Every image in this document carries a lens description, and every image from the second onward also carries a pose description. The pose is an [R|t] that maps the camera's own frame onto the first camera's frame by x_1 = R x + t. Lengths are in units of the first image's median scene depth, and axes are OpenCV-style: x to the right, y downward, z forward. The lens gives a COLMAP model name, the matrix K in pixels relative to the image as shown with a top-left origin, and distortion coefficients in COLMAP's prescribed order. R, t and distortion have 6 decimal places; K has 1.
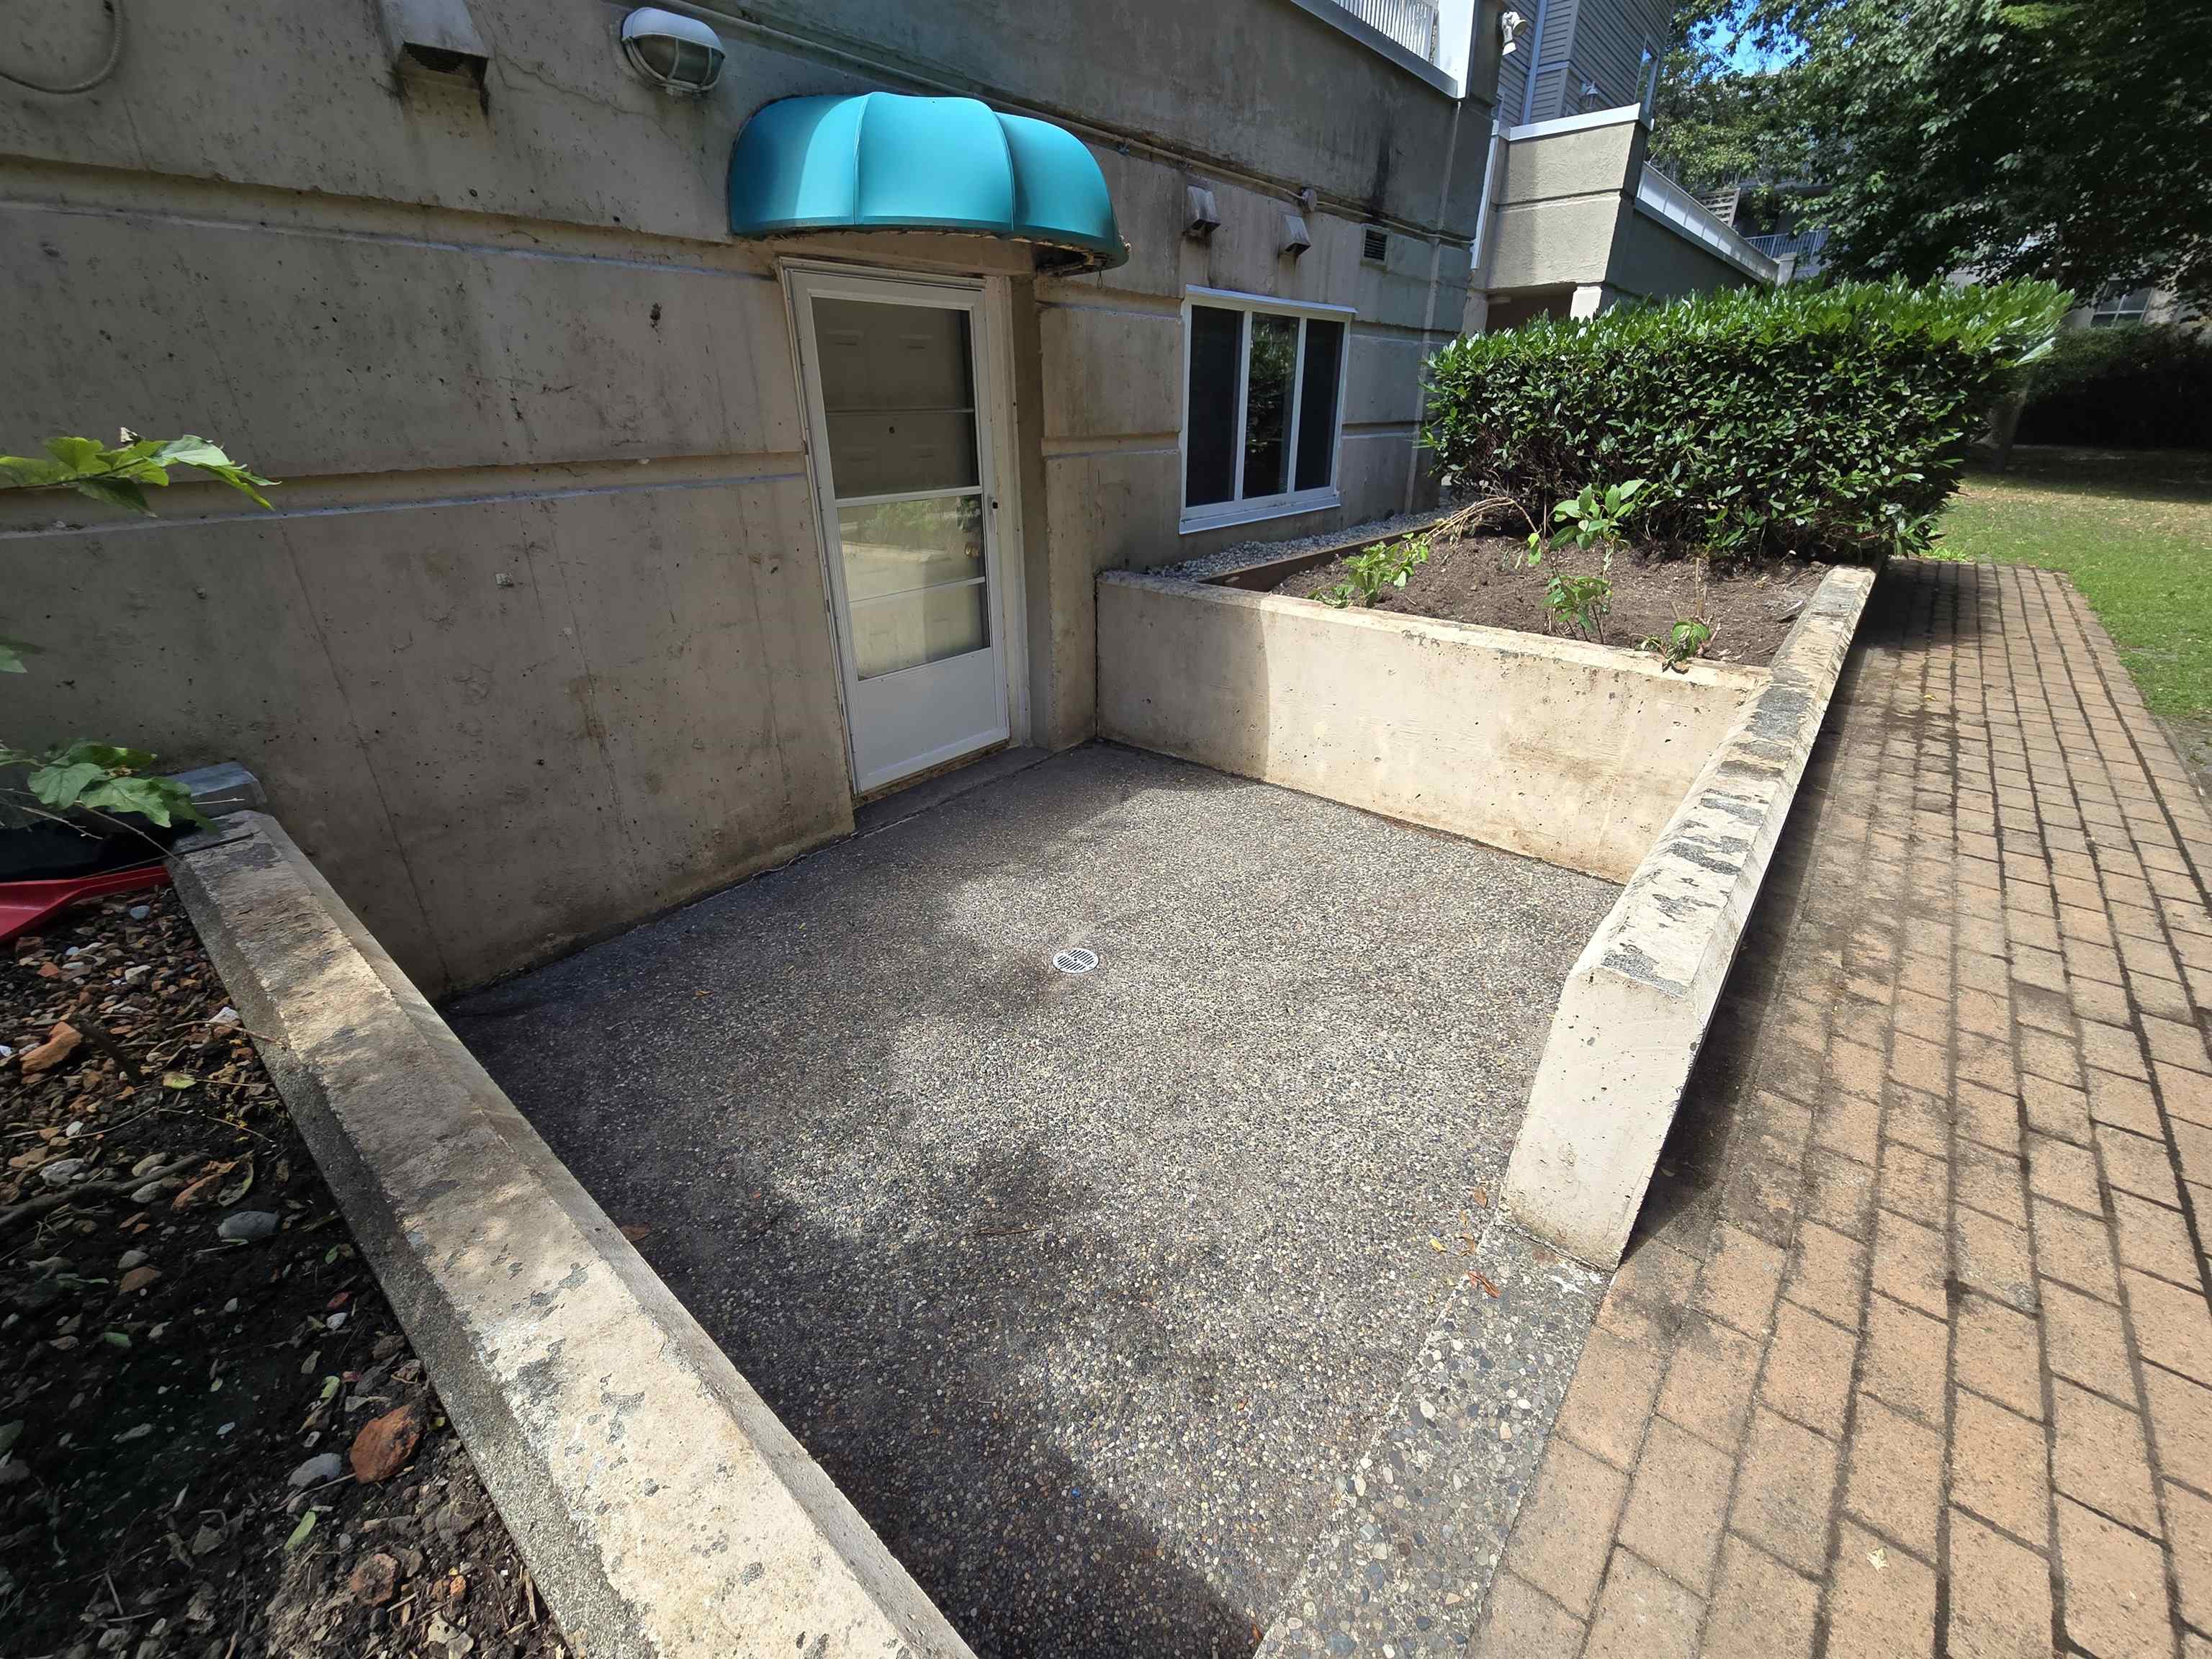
lens RADIAL K [[913.6, 0, 1106.8], [0, 913.6, 824.3], [0, 0, 1]] dist [-0.001451, -0.000047]
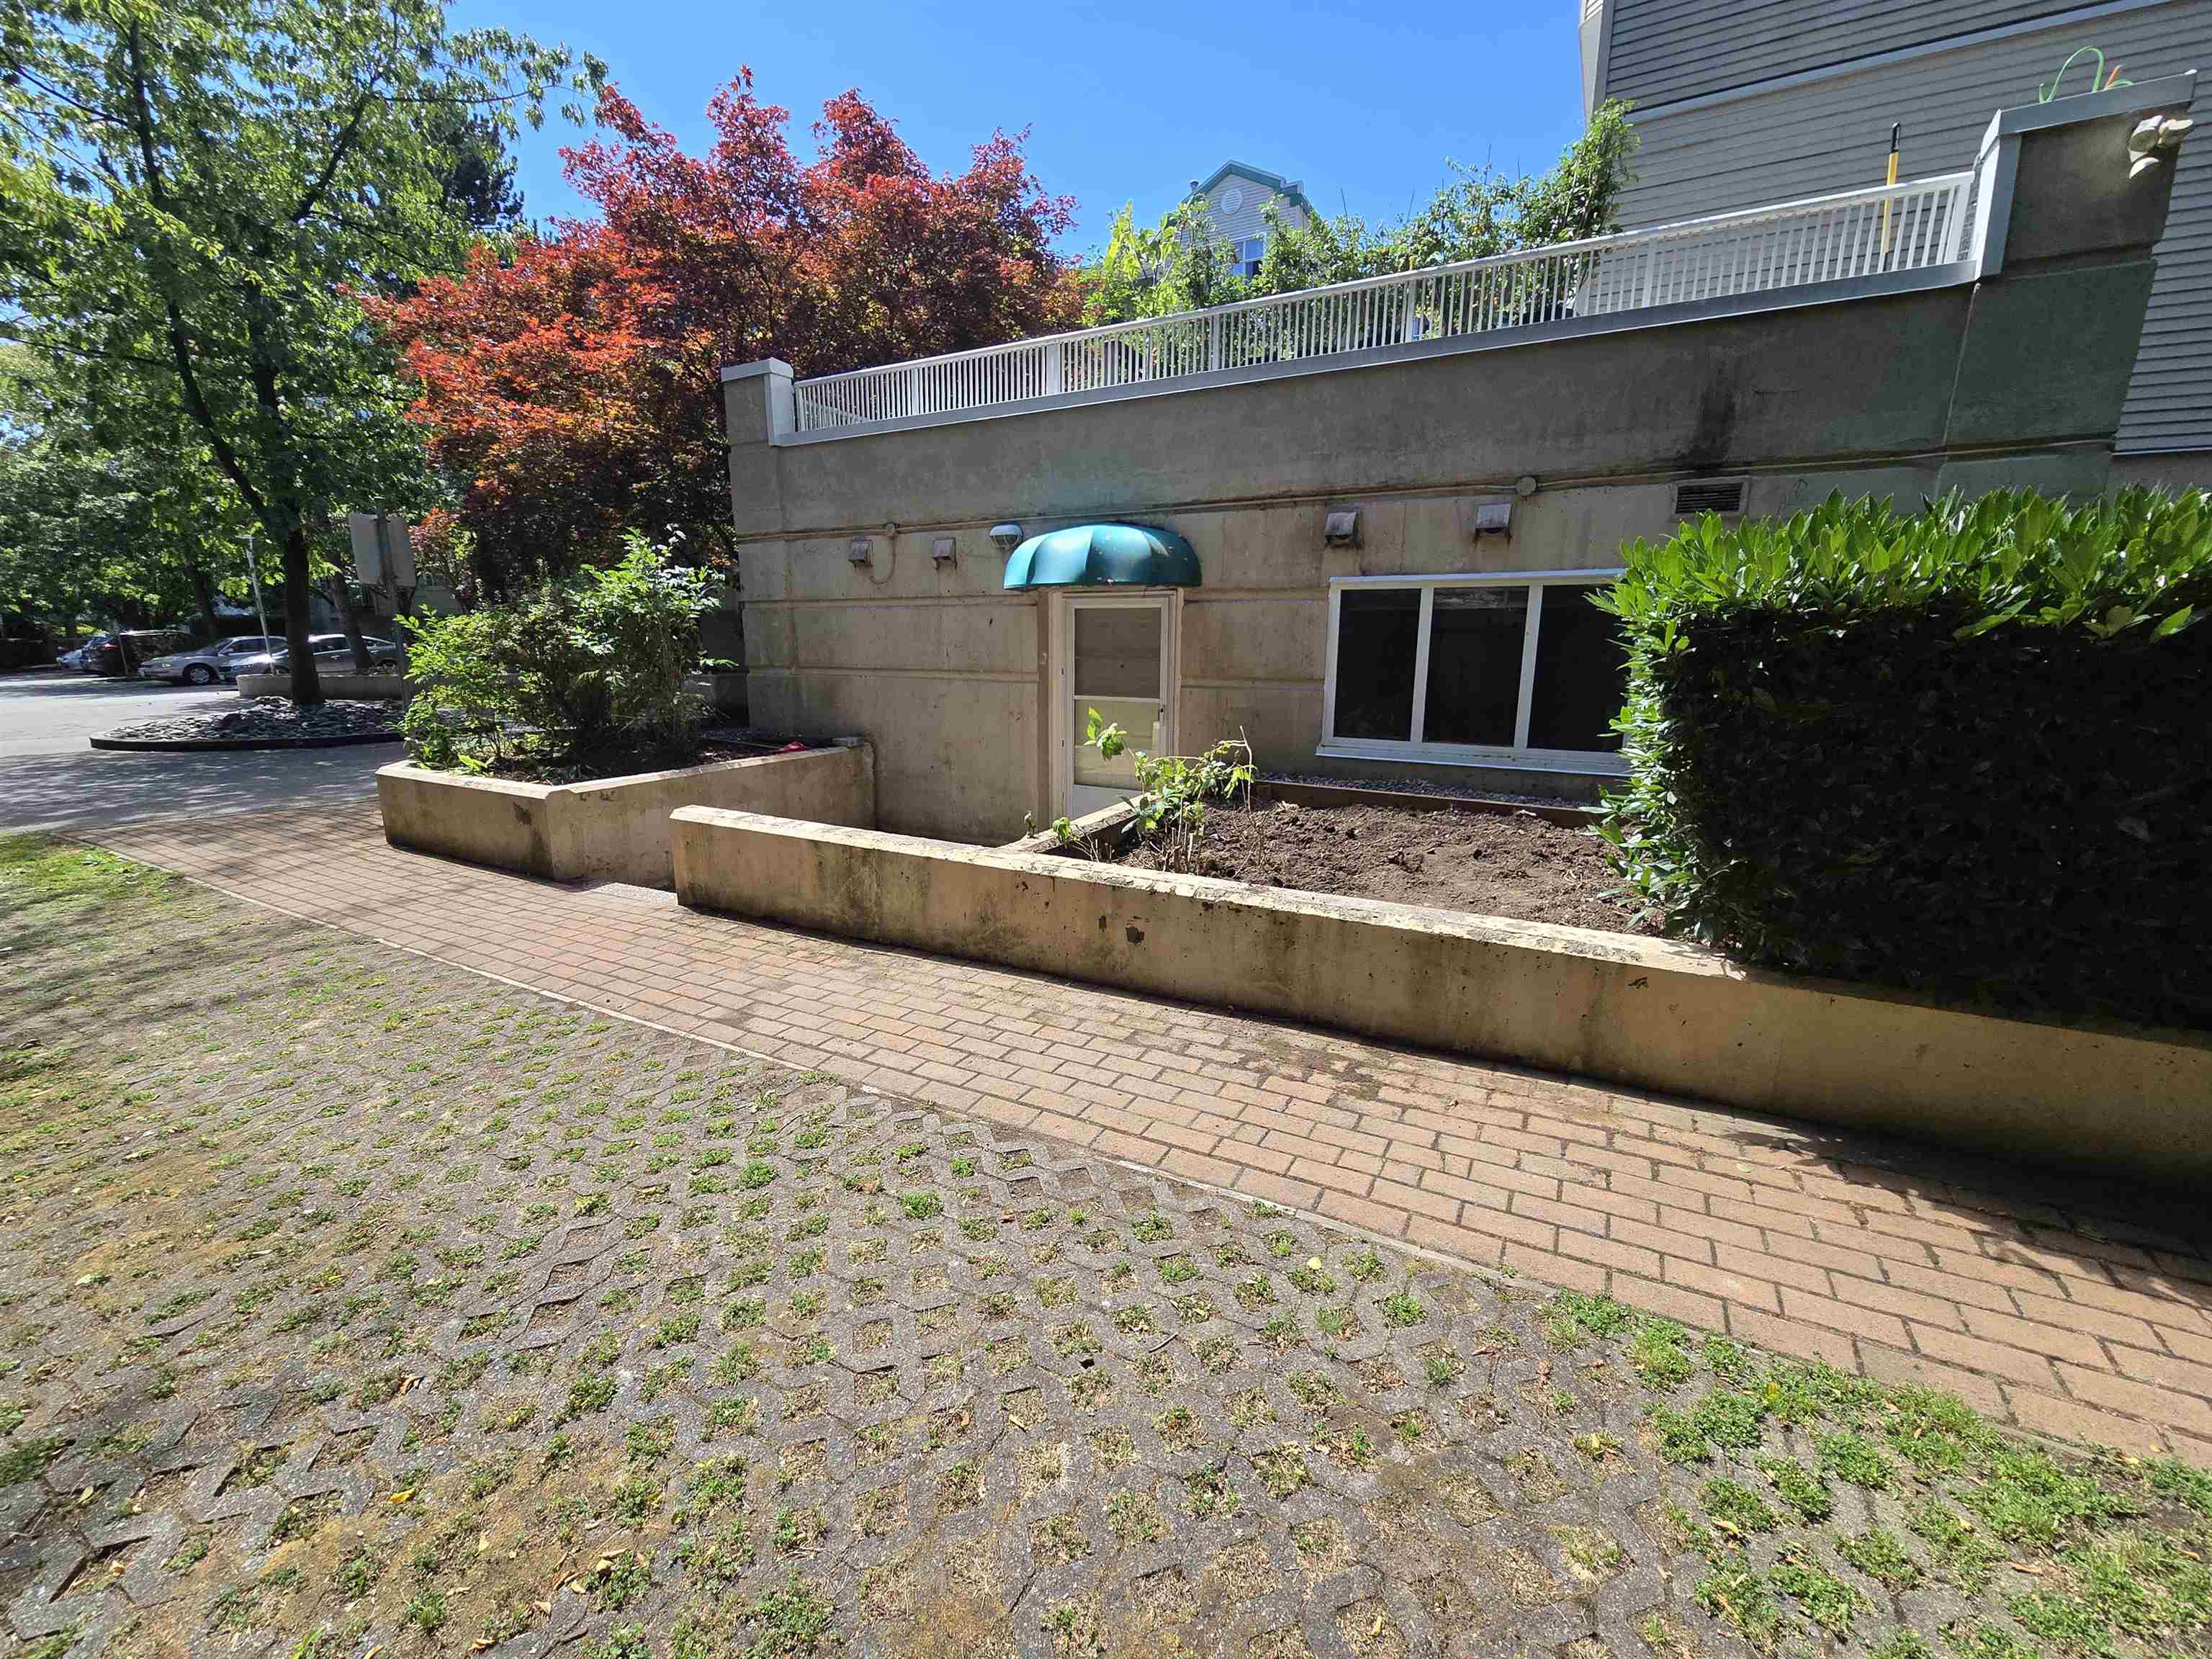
lens RADIAL K [[913.6, 0, 1106.4], [0, 913.6, 831.3], [0, 0, 1]] dist [-0.001451, -0.000047]
pose [[0.192956, 0.218982, -0.956460, 1.575176], [-0.415838, 0.901160, 0.122430, -0.319497], [0.888733, 0.374108, 0.264945, 0.556664]]
